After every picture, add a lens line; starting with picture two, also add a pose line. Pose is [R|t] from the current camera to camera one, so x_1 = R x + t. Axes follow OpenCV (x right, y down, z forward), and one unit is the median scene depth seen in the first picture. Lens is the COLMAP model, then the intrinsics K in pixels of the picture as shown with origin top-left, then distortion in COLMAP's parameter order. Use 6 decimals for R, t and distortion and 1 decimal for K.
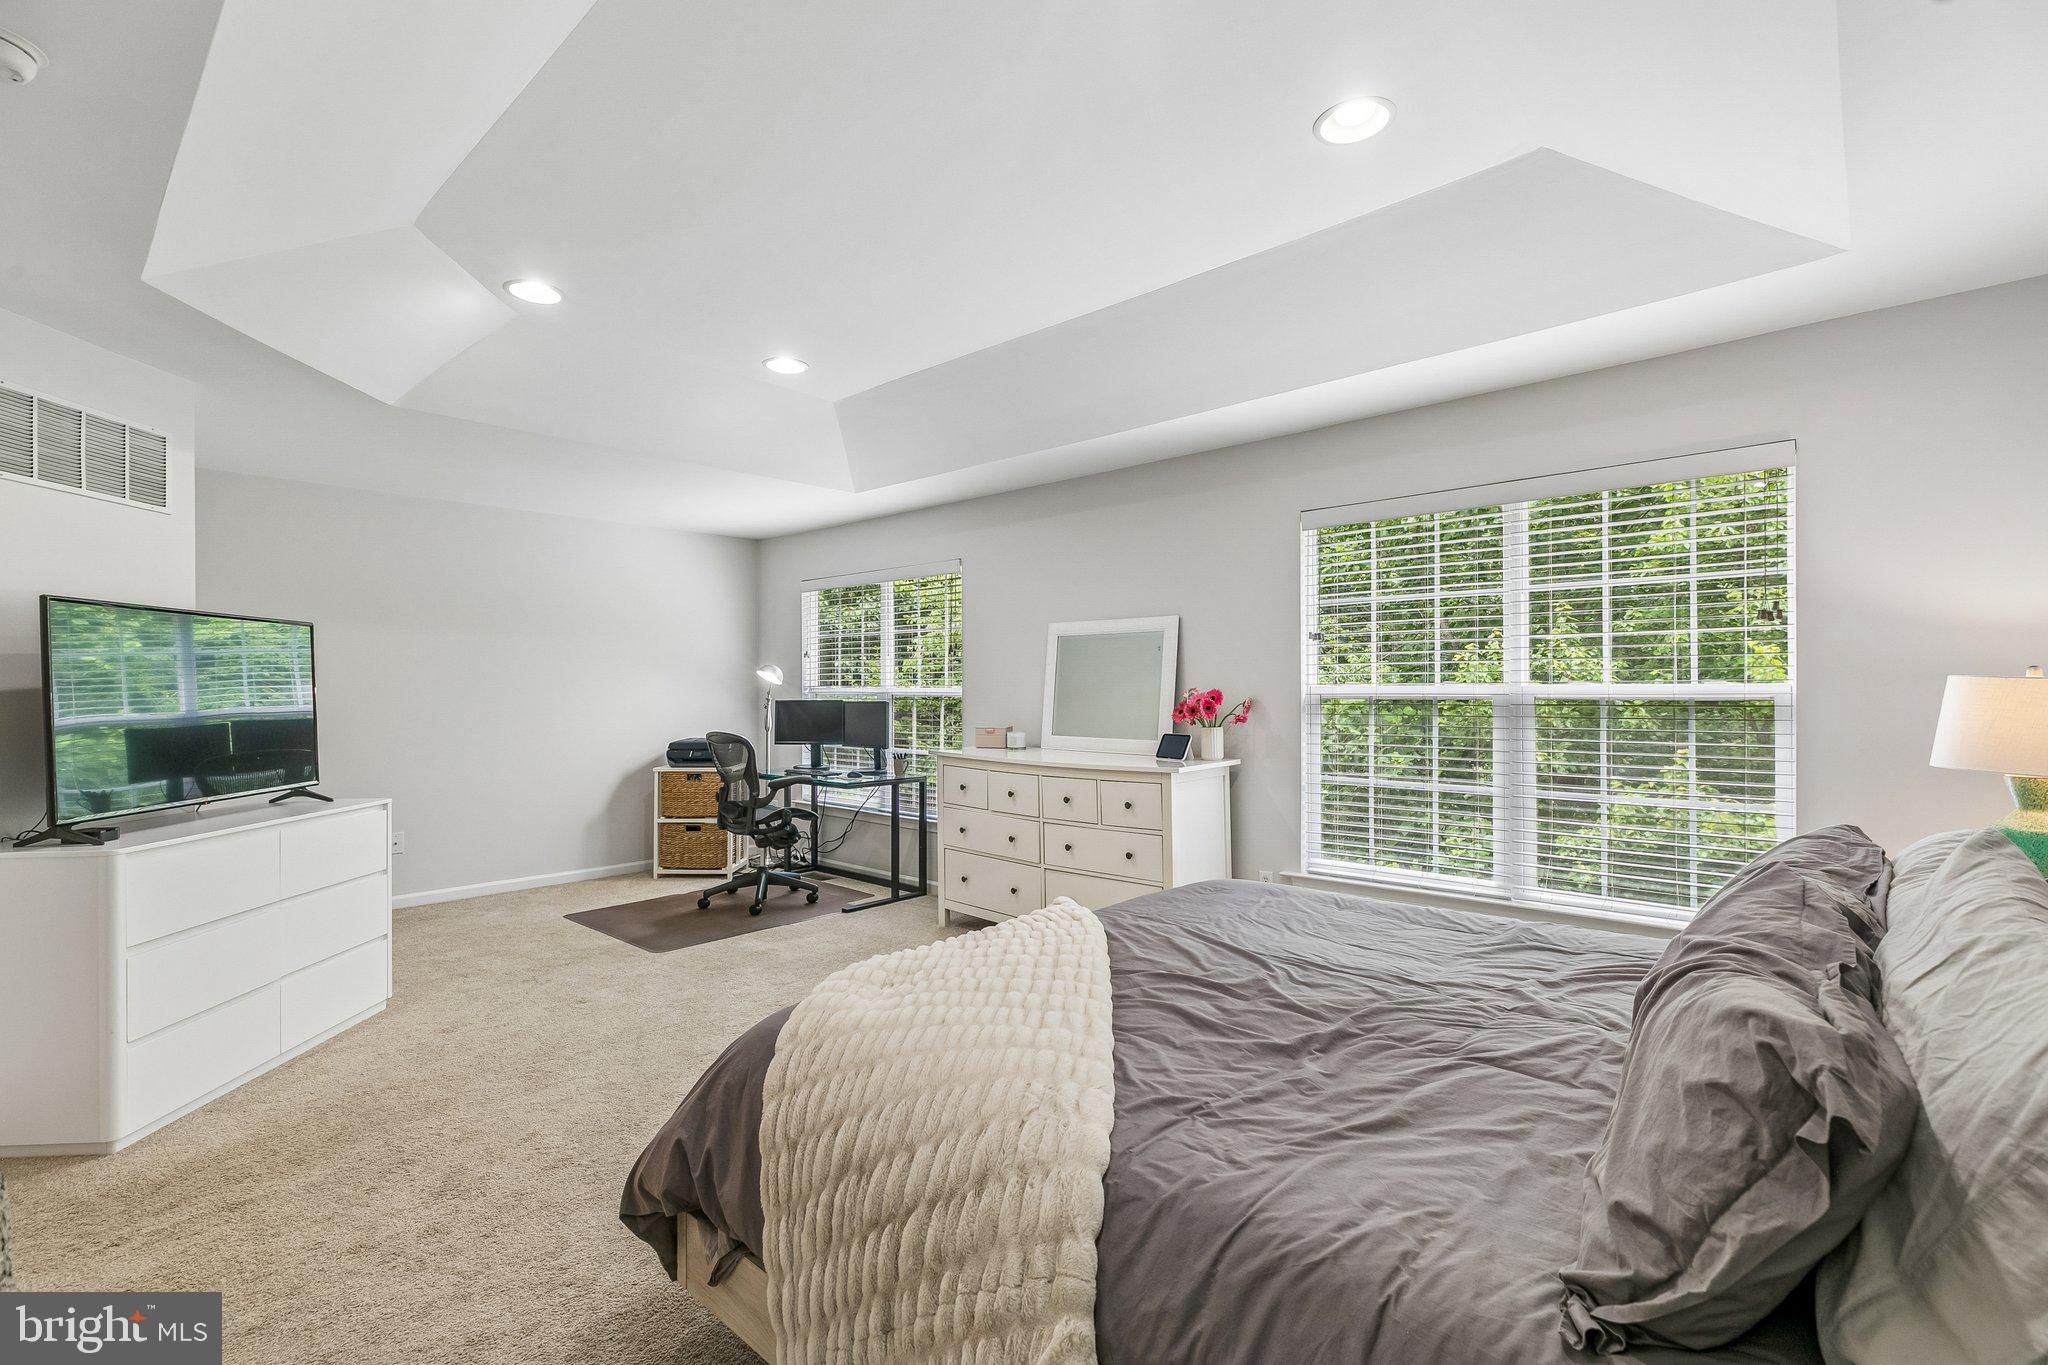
lens RADIAL K [[930.3, 0, 1029.0], [0, 930.3, 681.0], [0, 0, 1]] dist [0.005942, -0.000655]
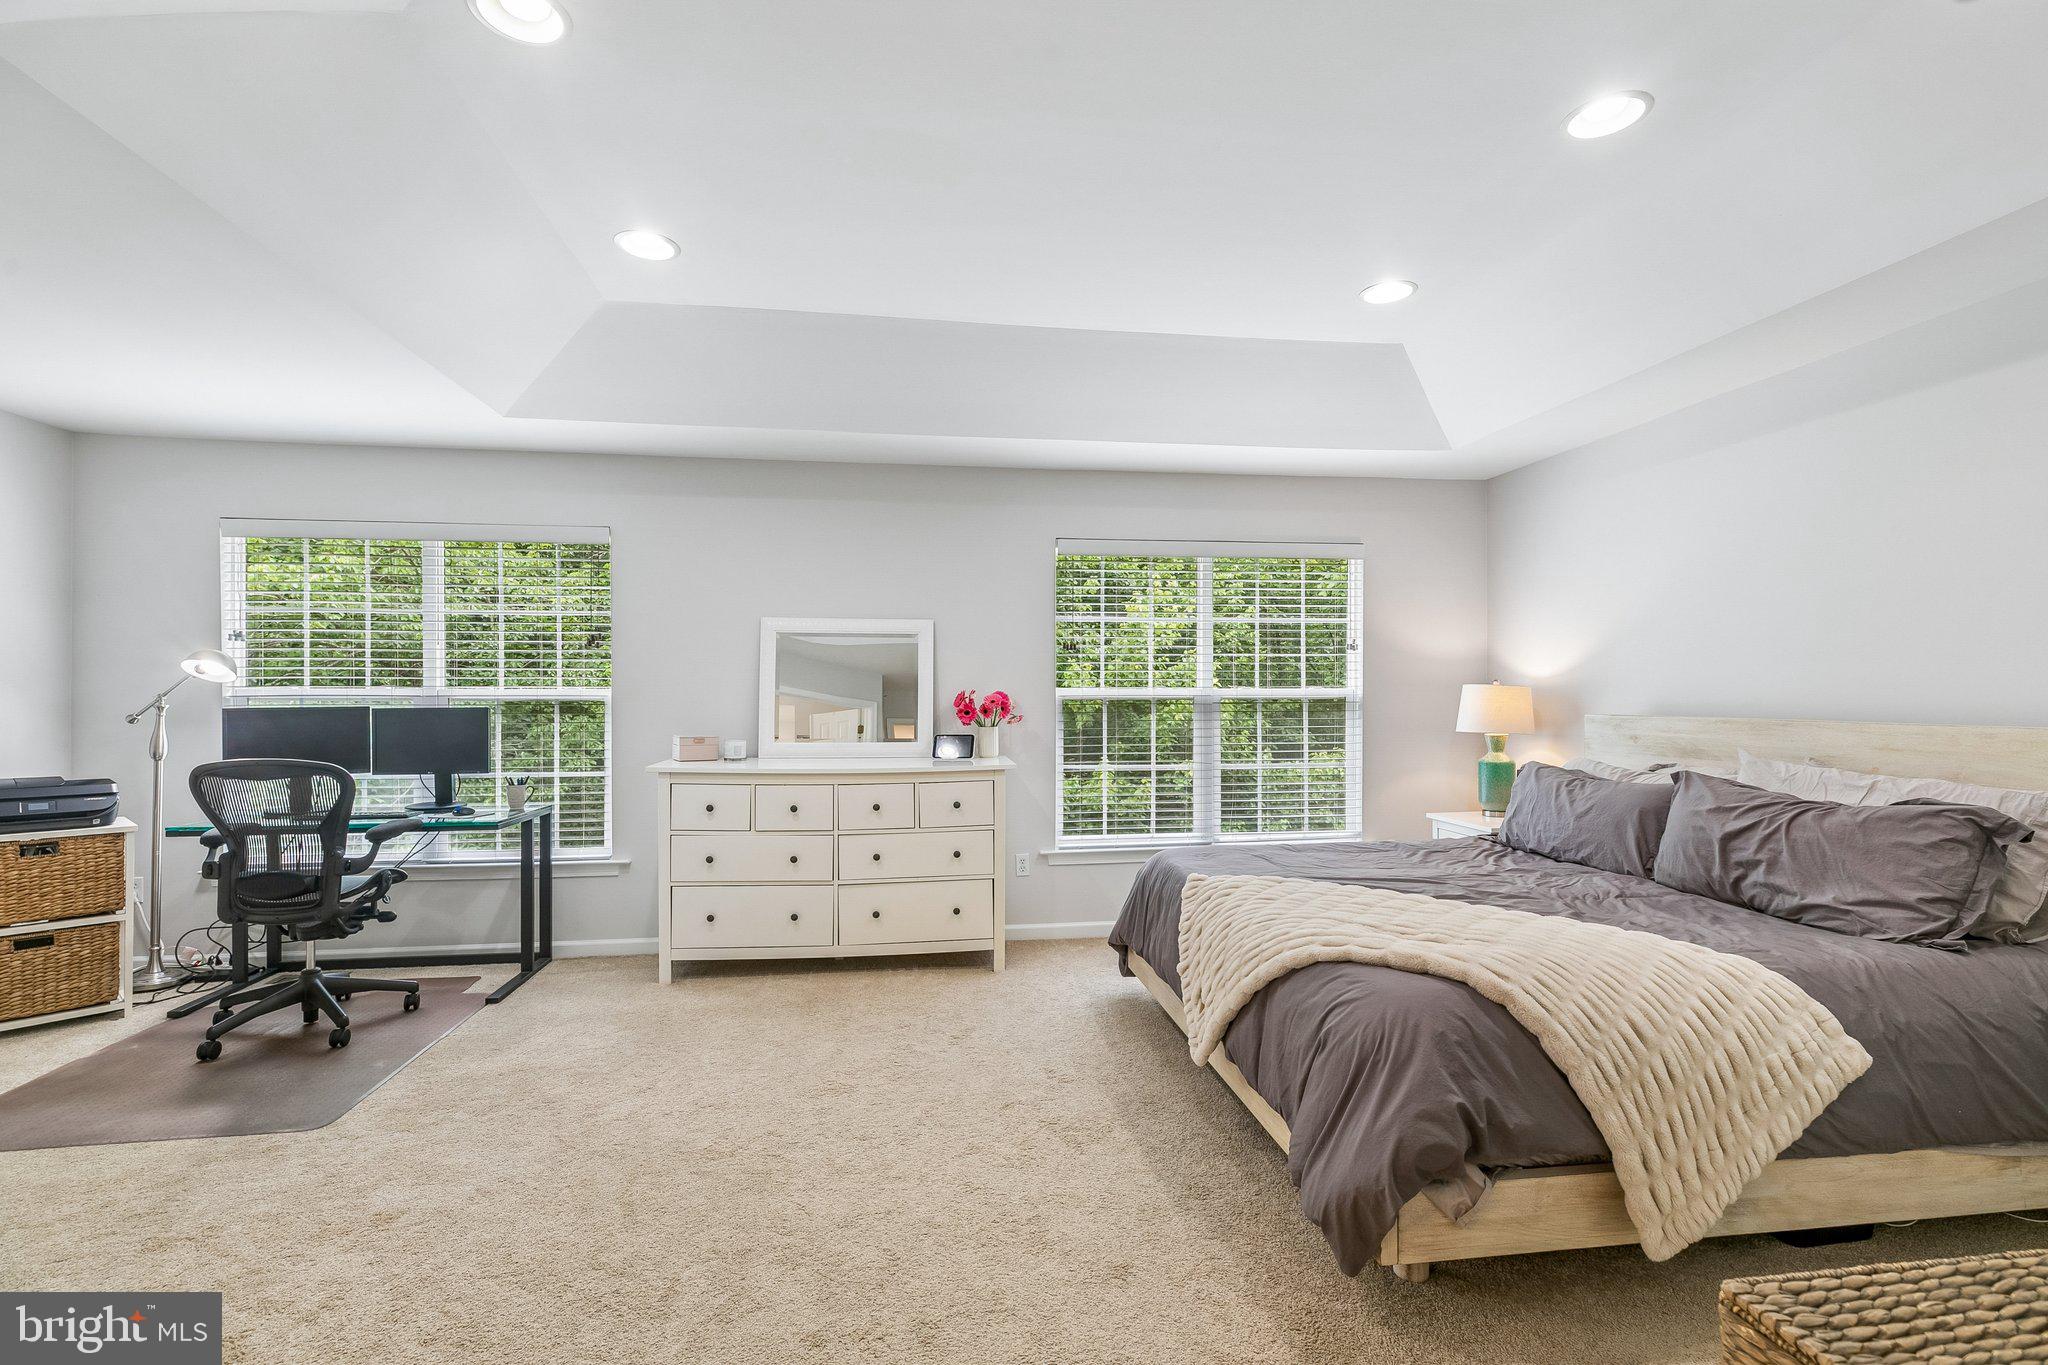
lens RADIAL K [[930.3, 0, 1033.5], [0, 930.3, 692.5], [0, 0, 1]] dist [0.005942, -0.000655]
pose [[0.630407, 0.003821, 0.776255, -0.691609], [-0.007172, 0.999974, 0.000902, 0.010313], [-0.776232, -0.006136, 0.630418, 0.323647]]
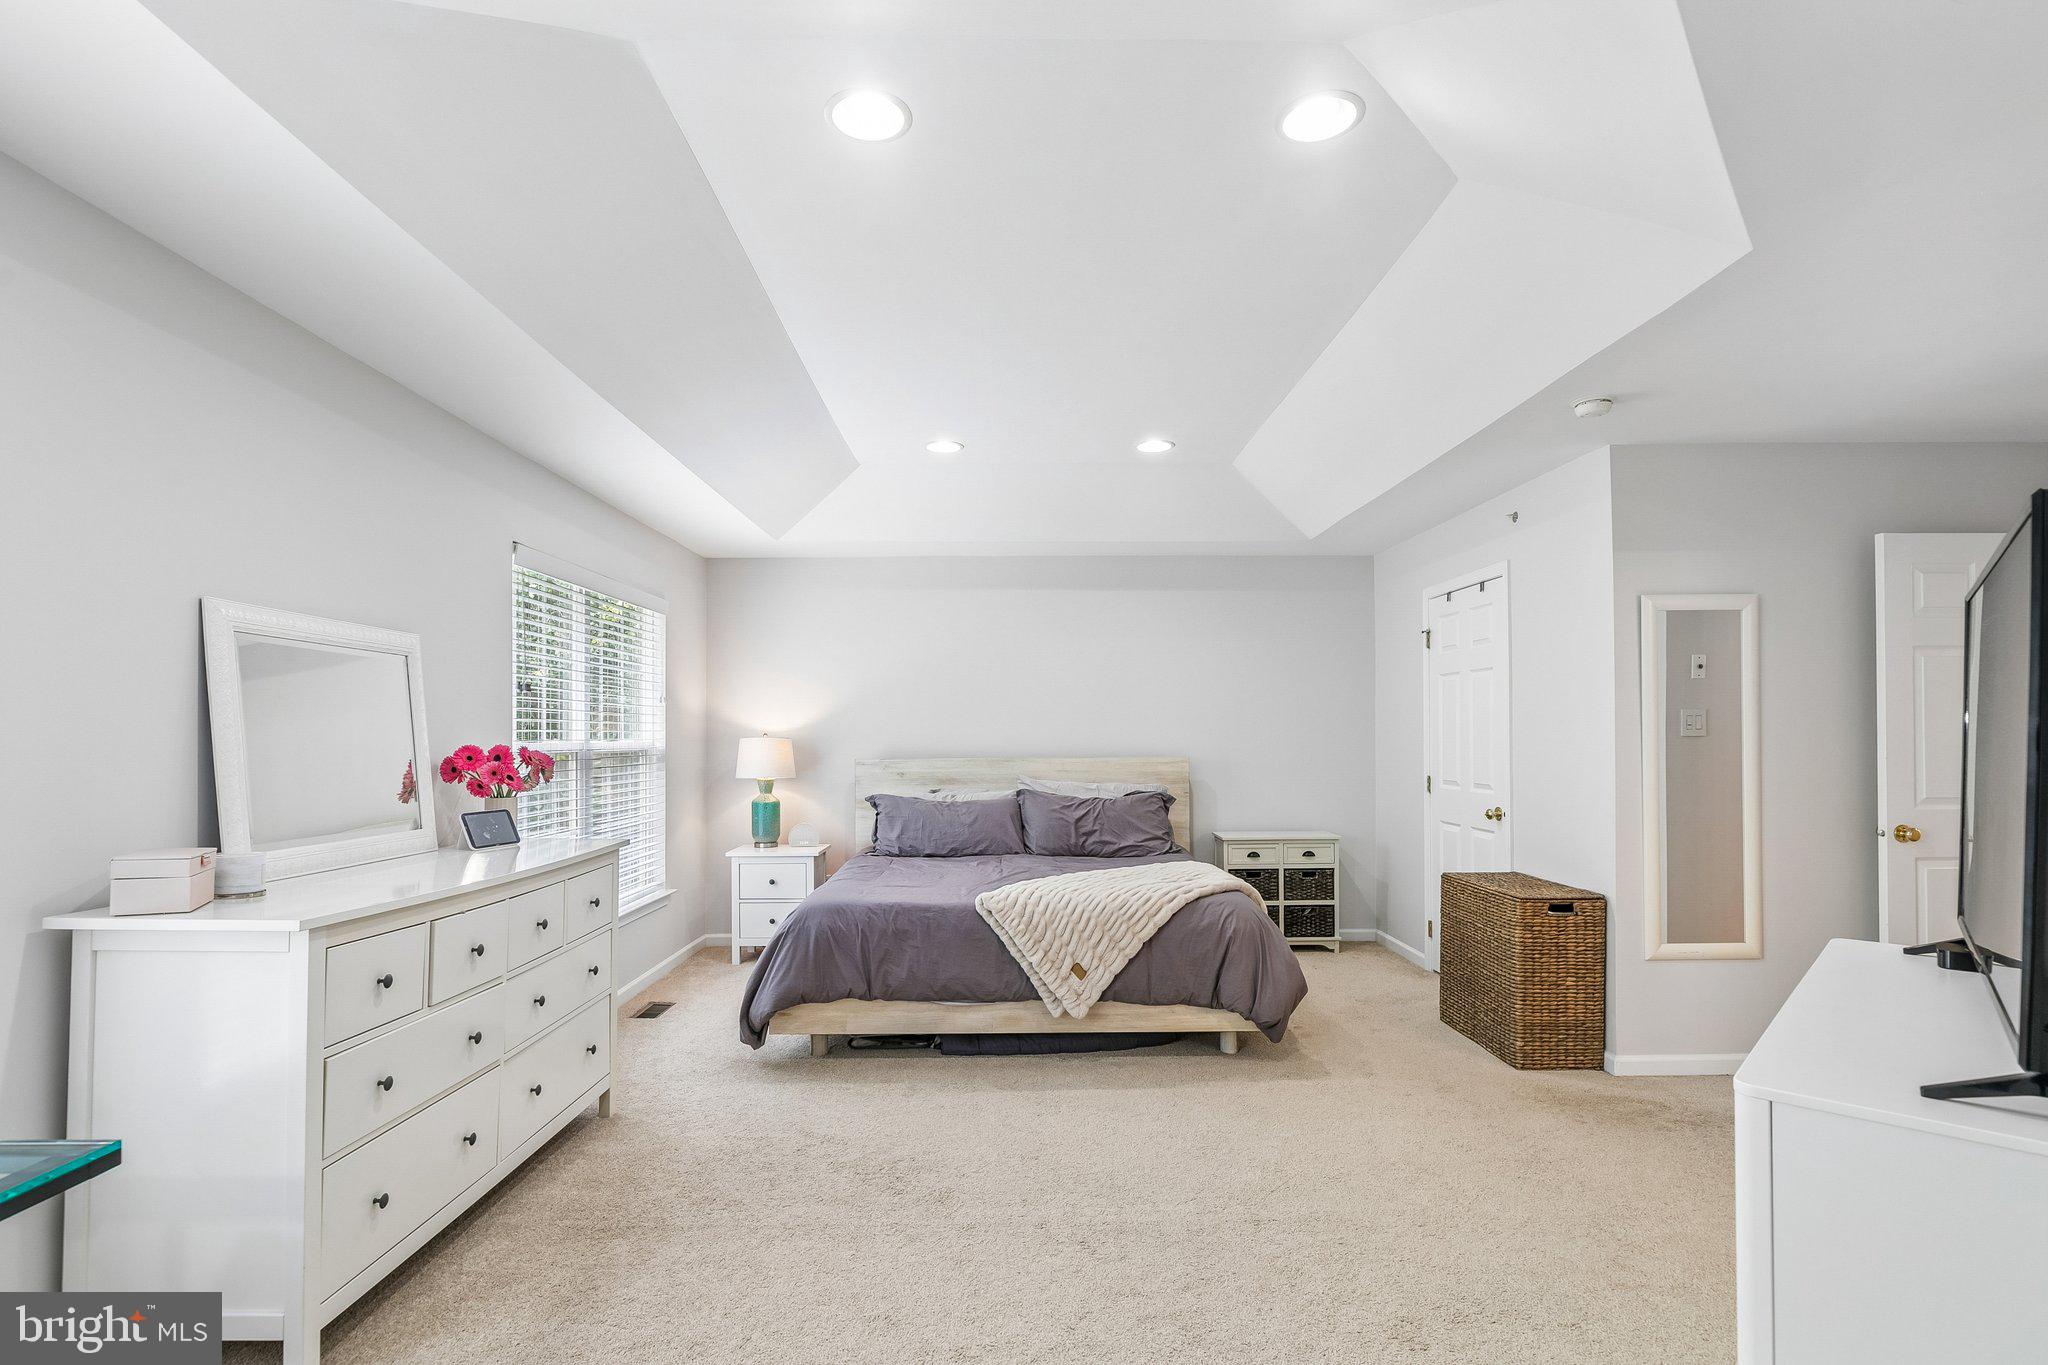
lens RADIAL K [[978.7, 0, 1020.0], [0, 978.7, 719.6], [0, 0, 1]] dist [-0.002804, -0.000212]
pose [[-0.684861, 0.021607, 0.728353, -0.763085], [0.003636, 0.999649, -0.026236, 0.010713], [-0.728664, -0.015320, -0.684699, 1.422952]]
